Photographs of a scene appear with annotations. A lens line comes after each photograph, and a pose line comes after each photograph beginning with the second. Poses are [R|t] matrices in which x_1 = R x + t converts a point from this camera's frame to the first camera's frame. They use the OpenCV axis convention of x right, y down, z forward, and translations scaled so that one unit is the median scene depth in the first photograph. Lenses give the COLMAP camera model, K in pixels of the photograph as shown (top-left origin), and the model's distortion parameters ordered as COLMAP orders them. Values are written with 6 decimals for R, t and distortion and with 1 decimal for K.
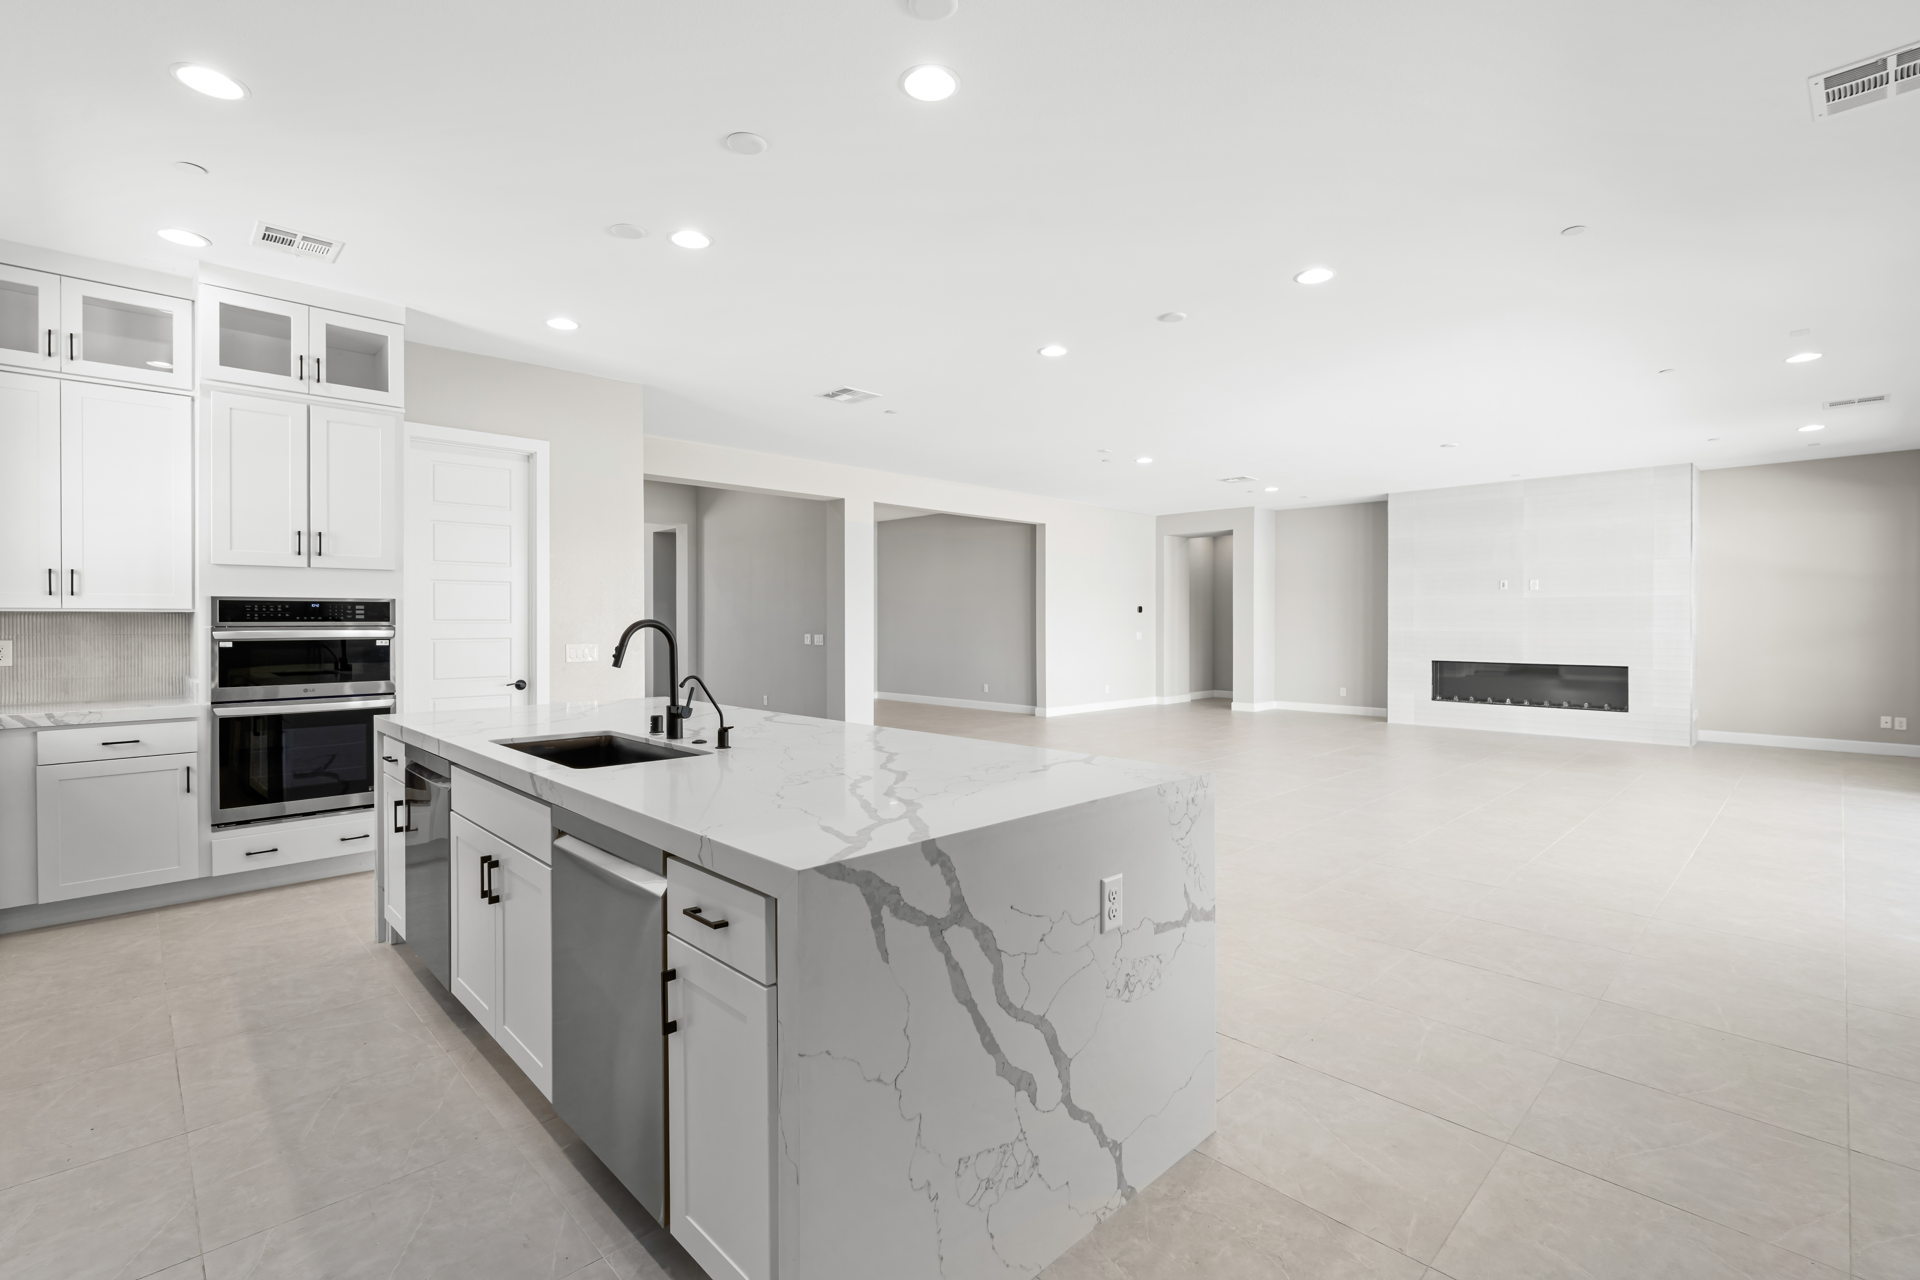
lens RADIAL K [[868.5, 0, 956.7], [0, 868.5, 623.2], [0, 0, 1]] dist [0.000170, -0.000218]
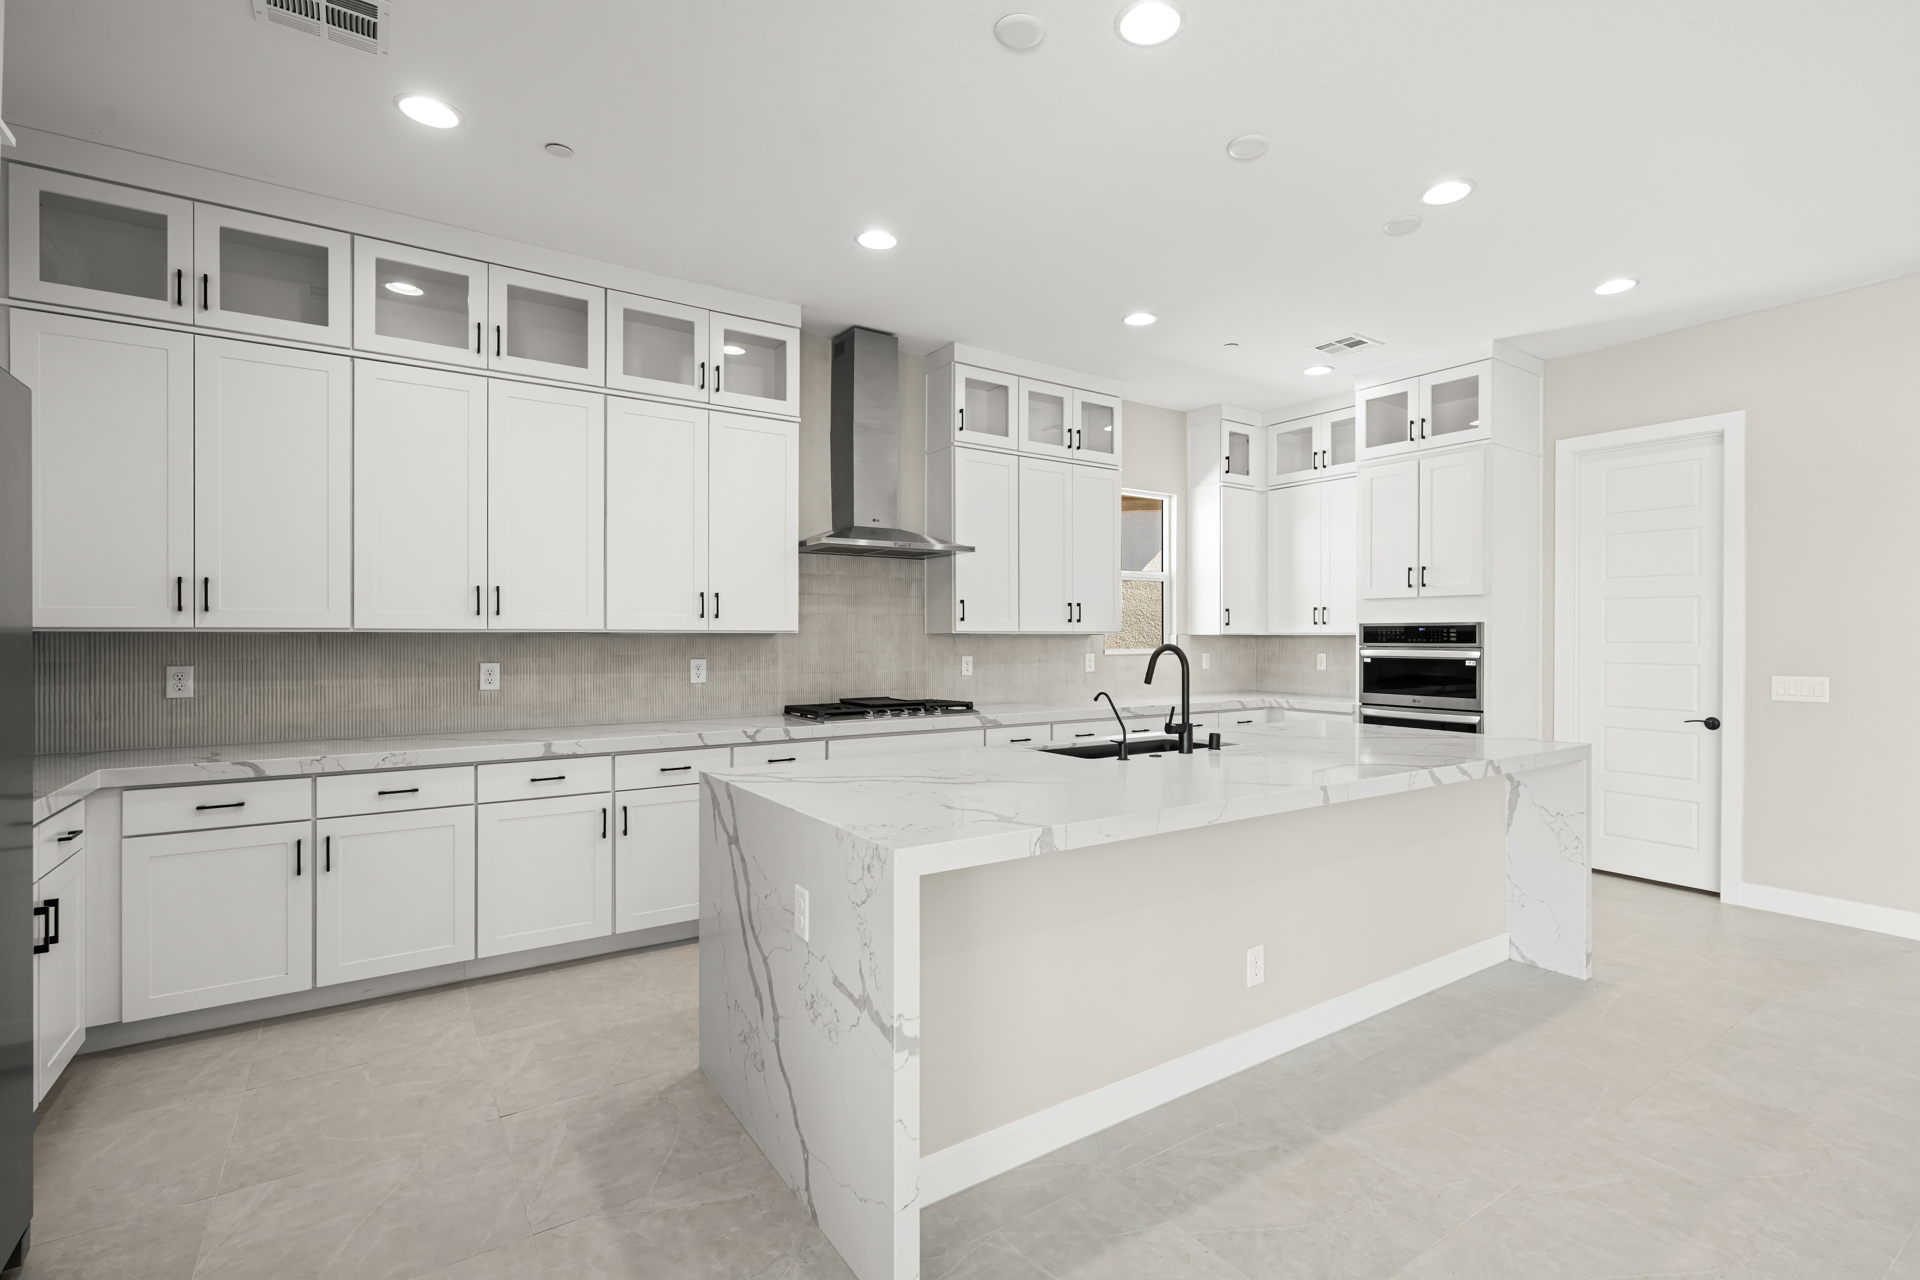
lens RADIAL K [[892.4, 0, 995.8], [0, 892.4, 636.4], [0, 0, 1]] dist [0.000247, 0.000019]
pose [[-0.158556, 0.000733, -0.987350, 0.529364], [-0.005110, 0.999986, 0.001563, -0.009451], [0.987337, 0.005293, -0.158550, 0.607458]]
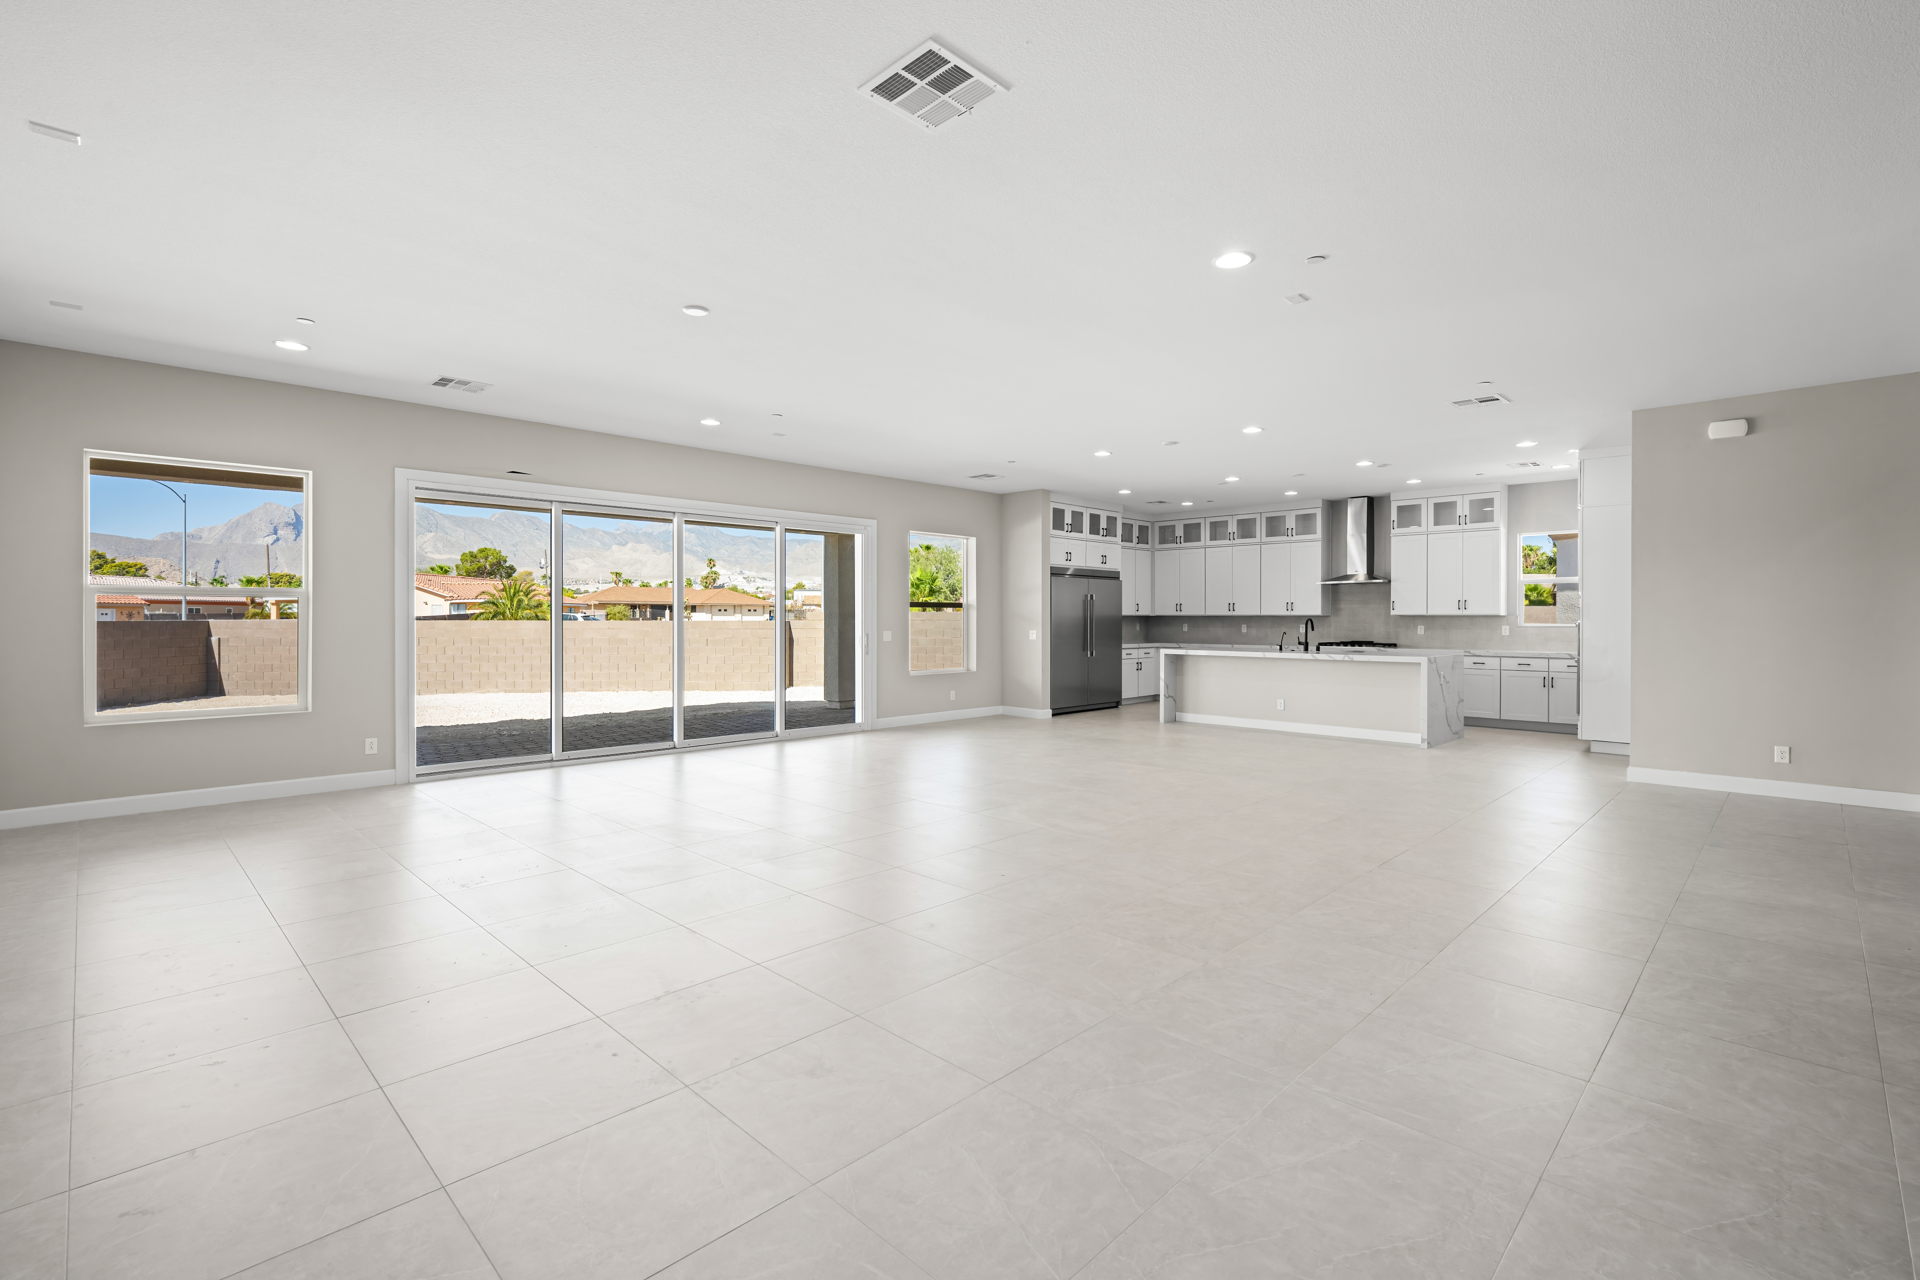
lens RADIAL K [[847.3, 0, 979.1], [0, 847.3, 621.8], [0, 0, 1]] dist [-0.002366, -0.000294]
pose [[-0.999655, -0.002245, -0.026153, 0.724498], [-0.002403, 0.999979, 0.006007, -0.003958], [0.026139, 0.006068, -0.999640, 2.886323]]
